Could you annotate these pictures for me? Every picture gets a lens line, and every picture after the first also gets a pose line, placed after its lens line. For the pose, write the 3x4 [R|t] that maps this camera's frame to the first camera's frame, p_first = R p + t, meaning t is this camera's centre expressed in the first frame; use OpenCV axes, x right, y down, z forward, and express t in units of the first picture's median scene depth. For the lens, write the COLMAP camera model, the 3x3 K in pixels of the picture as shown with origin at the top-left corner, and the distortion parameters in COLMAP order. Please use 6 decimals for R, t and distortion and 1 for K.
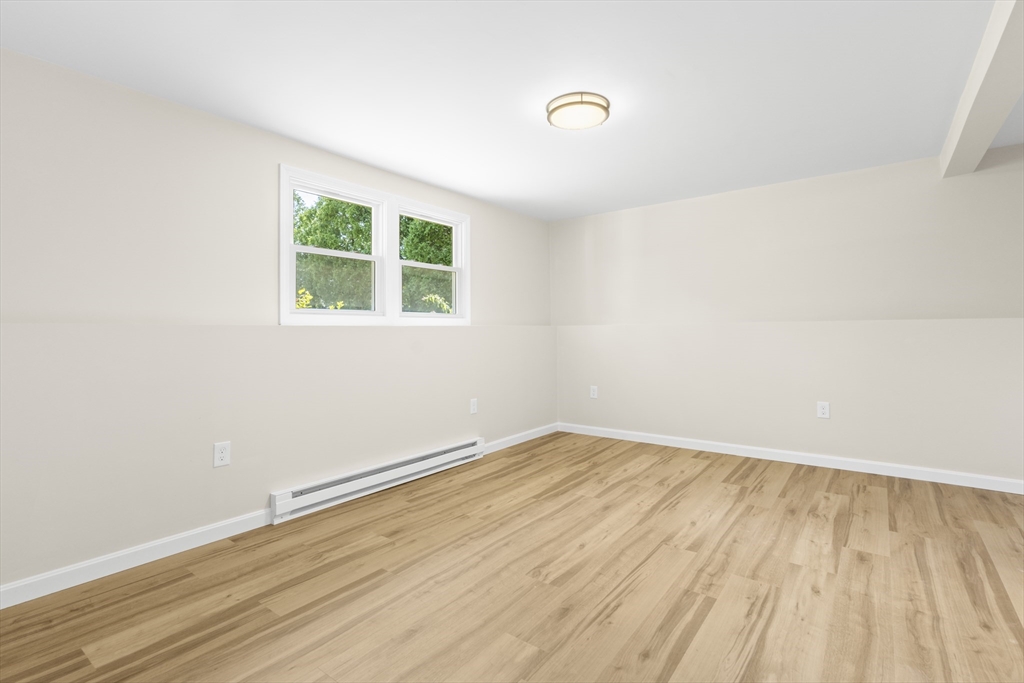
lens RADIAL K [[476.7, 0, 511.4], [0, 476.7, 337.4], [0, 0, 1]] dist [0.007692, 0.000833]
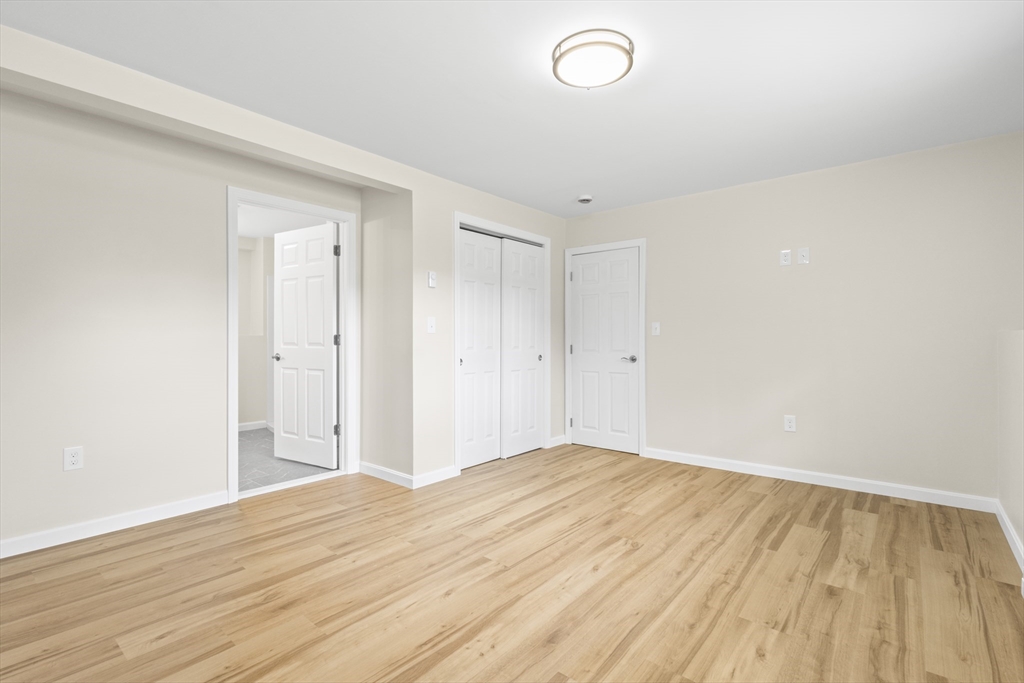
lens RADIAL K [[476.7, 0, 511.9], [0, 476.7, 343.1], [0, 0, 1]] dist [0.007692, 0.000833]
pose [[-0.999093, 0.005869, 0.042173, 0.275799], [0.006847, 0.999710, 0.023075, -0.031713], [-0.042026, 0.023342, -0.998844, 1.976803]]
